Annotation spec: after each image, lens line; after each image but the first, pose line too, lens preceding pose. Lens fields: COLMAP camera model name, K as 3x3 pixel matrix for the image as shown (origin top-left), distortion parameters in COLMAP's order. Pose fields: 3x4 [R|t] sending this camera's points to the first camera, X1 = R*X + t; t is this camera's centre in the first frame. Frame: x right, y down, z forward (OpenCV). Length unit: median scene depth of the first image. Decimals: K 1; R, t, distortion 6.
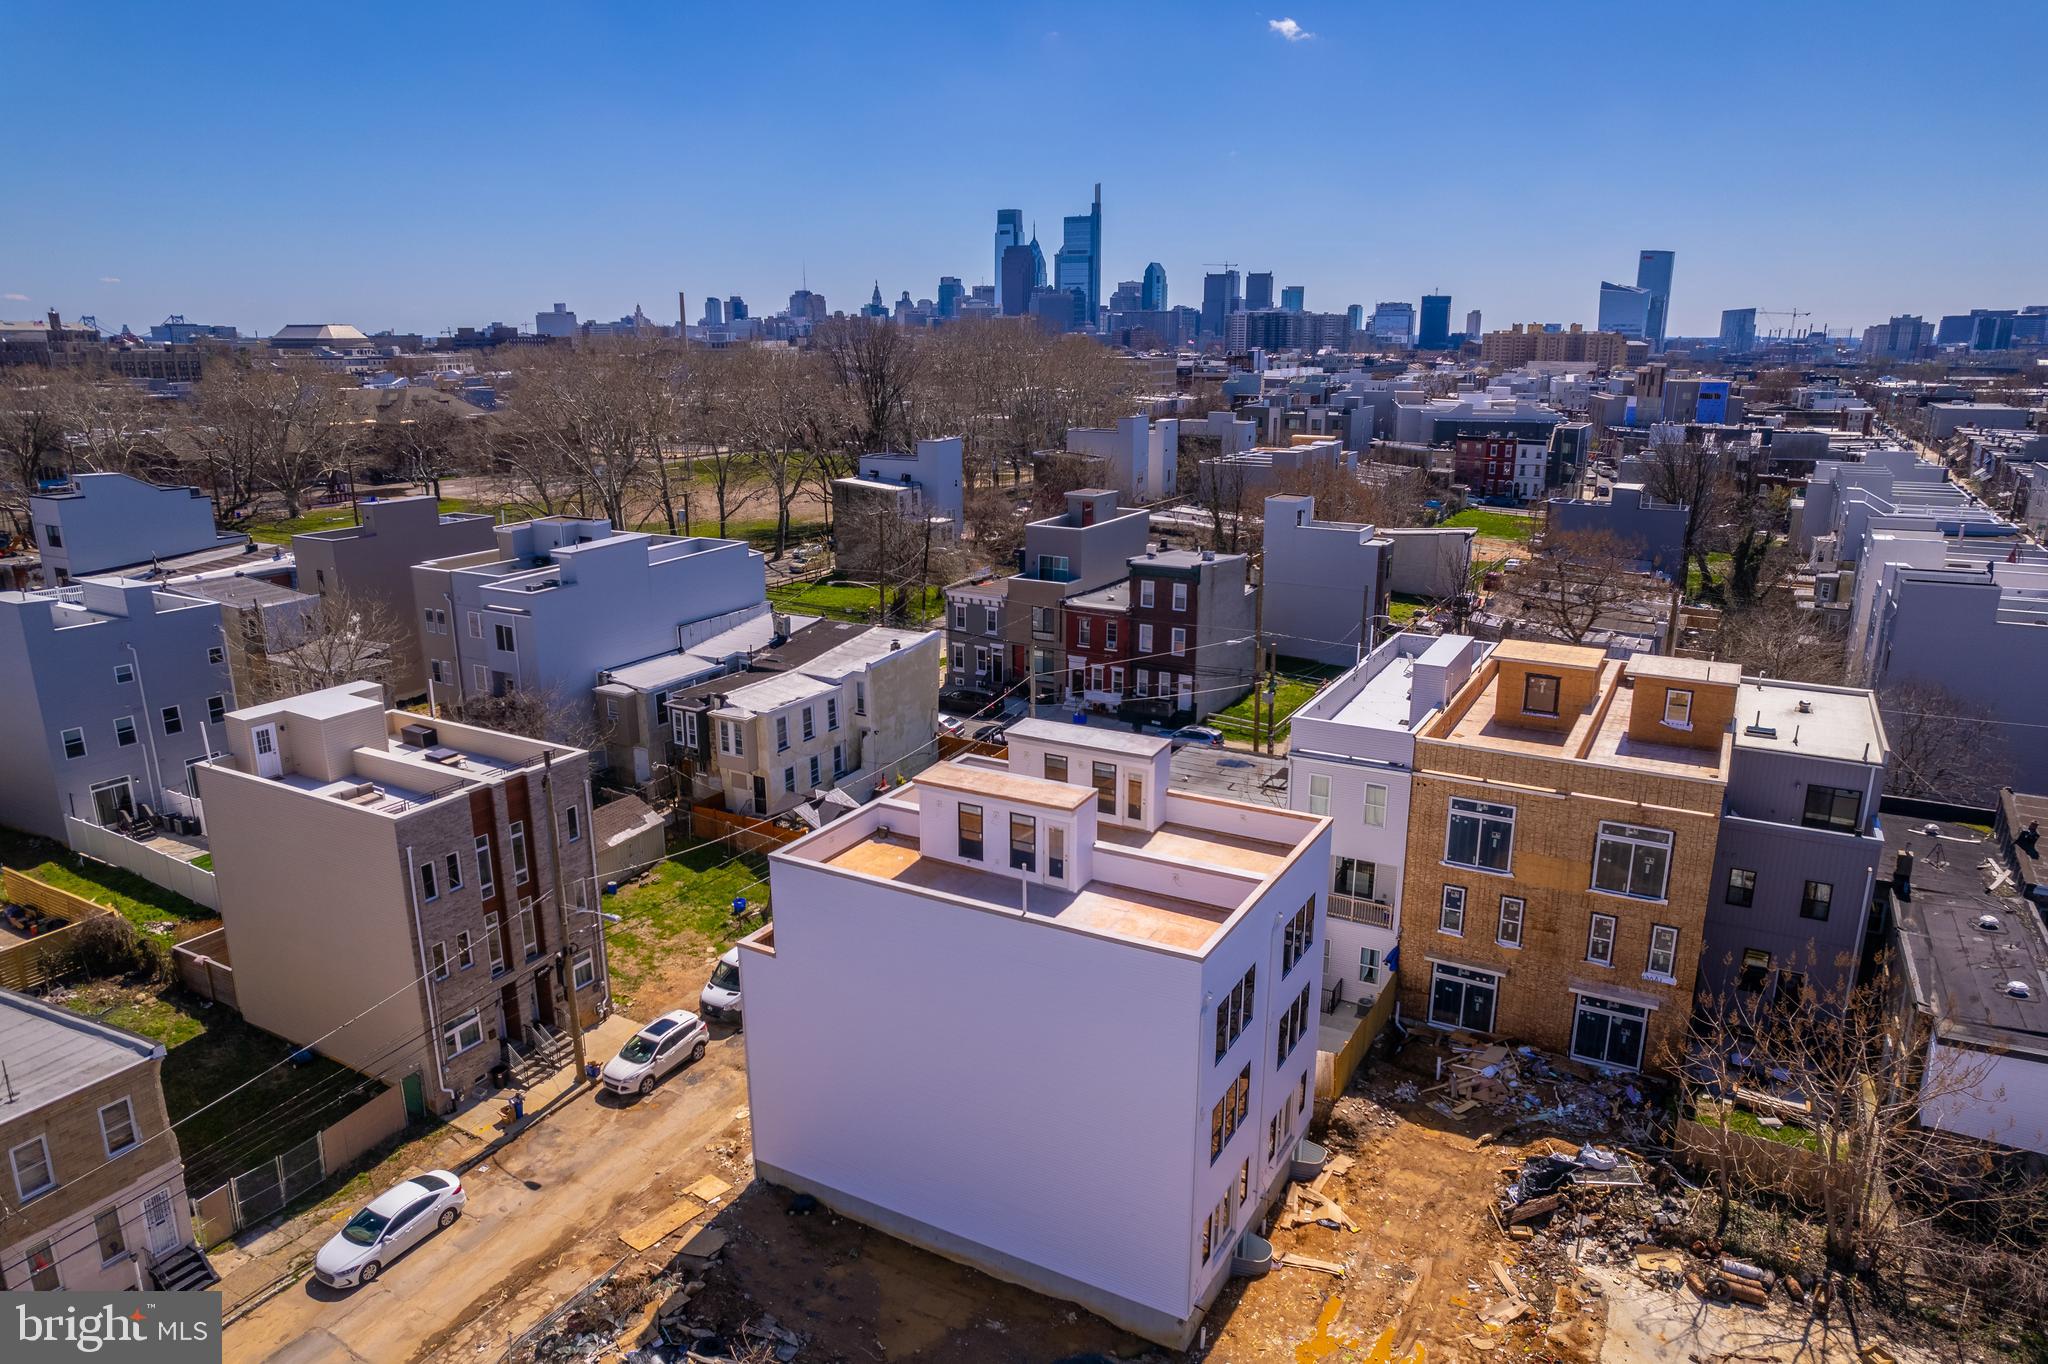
lens RADIAL K [[1294.1, 0, 1024.0], [0, 1294.1, 711.3], [0, 0, 1]] dist [-0.067688, 0.067128]
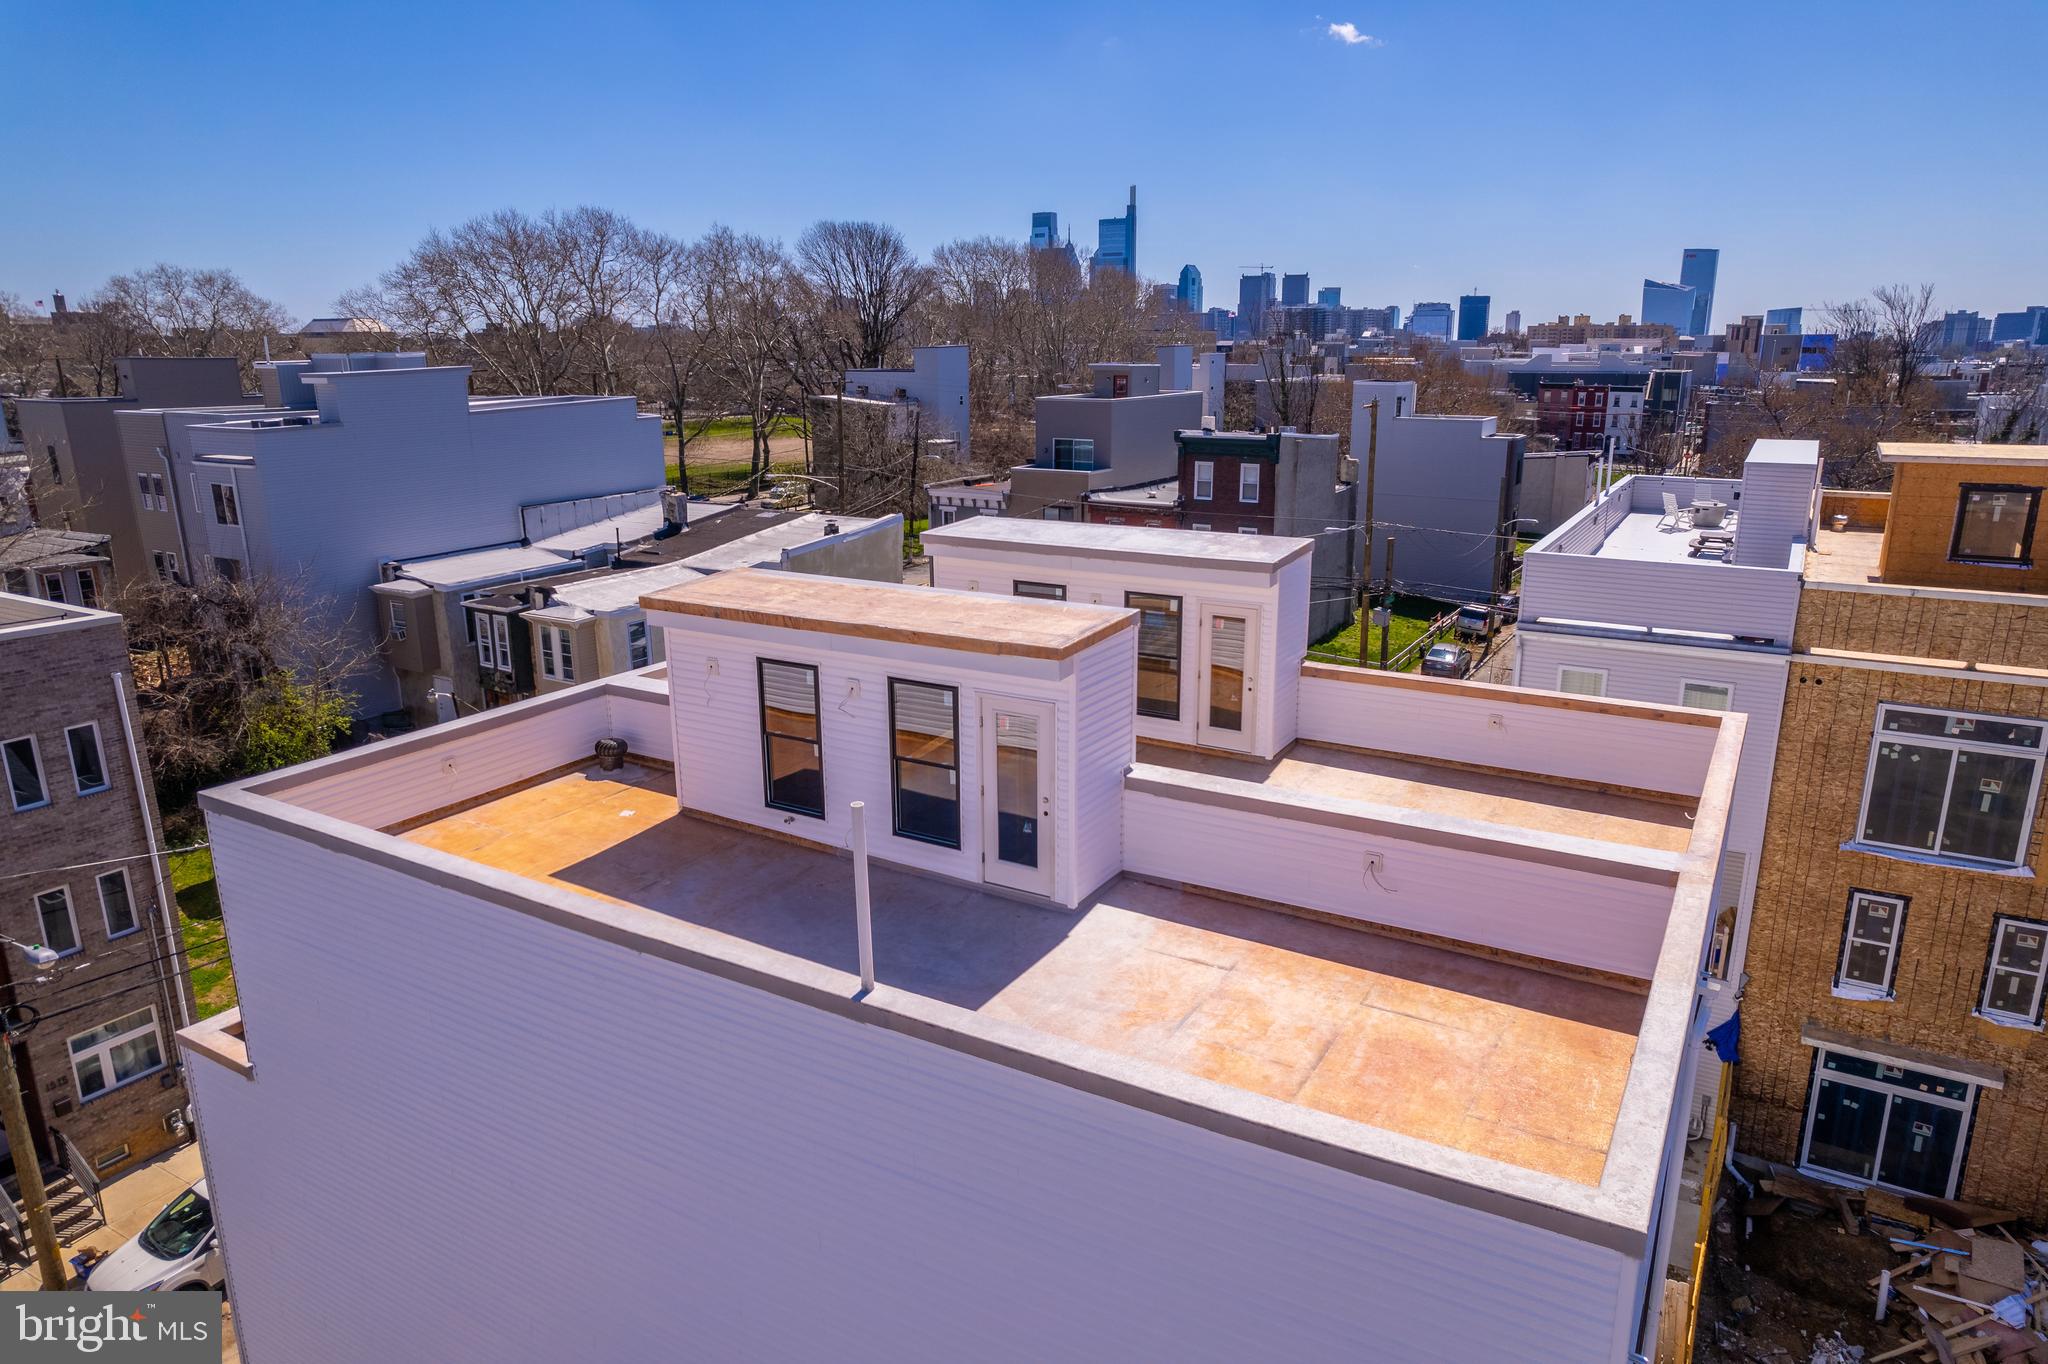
lens RADIAL K [[1294.1, 0, 1024.0], [0, 1294.1, 711.3], [0, 0, 1]] dist [-0.067688, 0.067128]
pose [[0.999646, 0.002194, -0.026498, 0.027988], [-0.002261, 0.999994, -0.002504, 0.069651], [0.026493, 0.002563, 0.999646, 0.515131]]
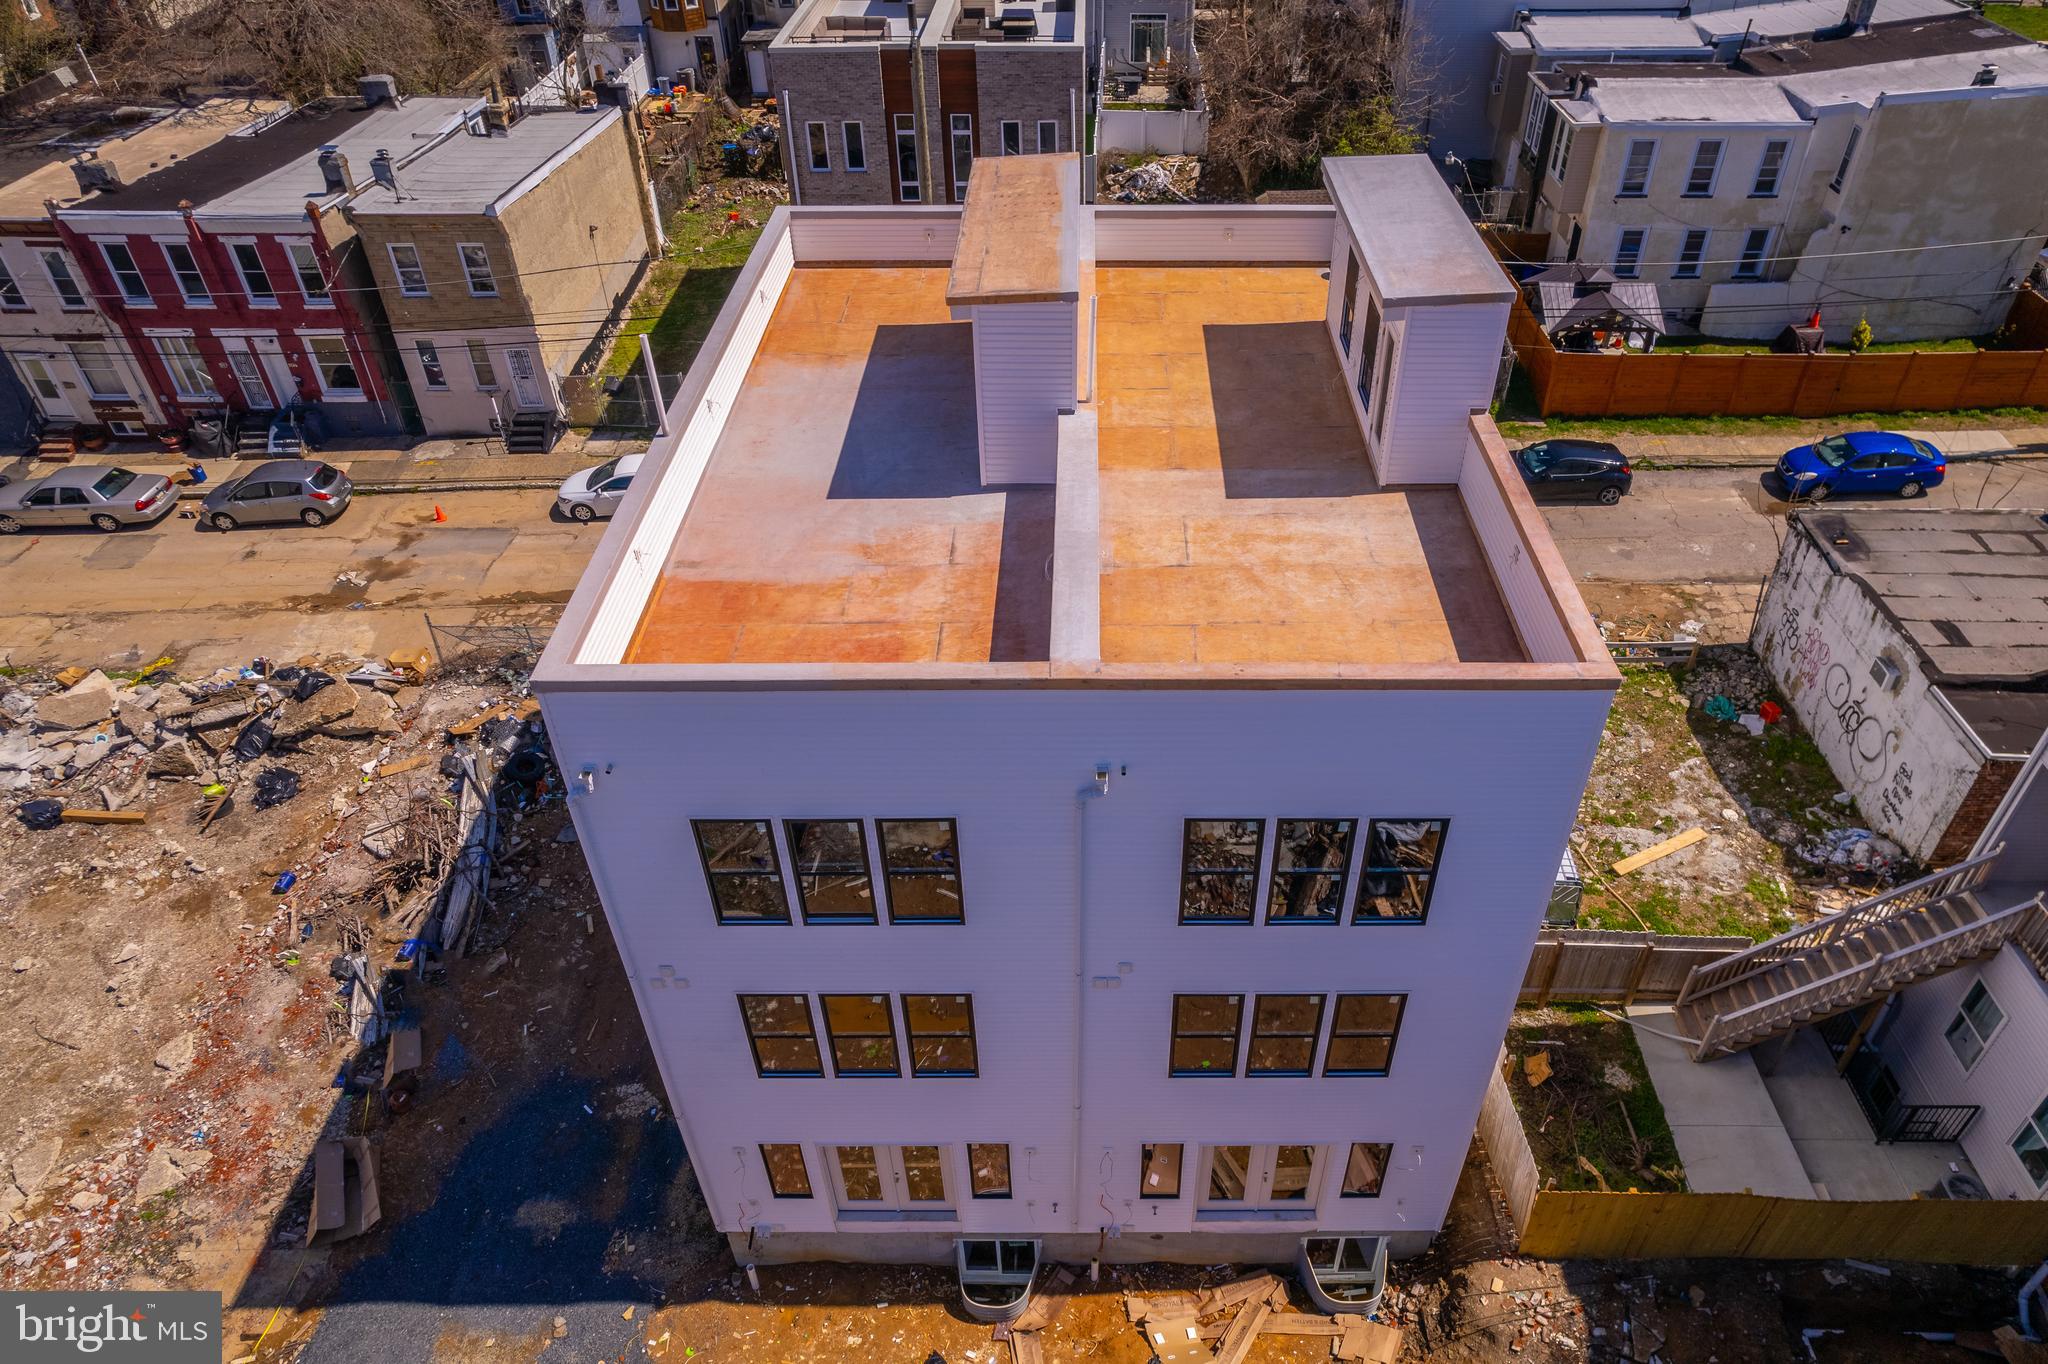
lens RADIAL K [[1298.1, 0, 1111.8], [0, 1298.1, 668.7], [0, 0, 1]] dist [-0.001398, 0.030244]
pose [[0.494985, 0.546496, -0.675523, 0.329839], [-0.246902, 0.833861, 0.493675, -0.039884], [0.833084, -0.077574, 0.547680, 0.609449]]
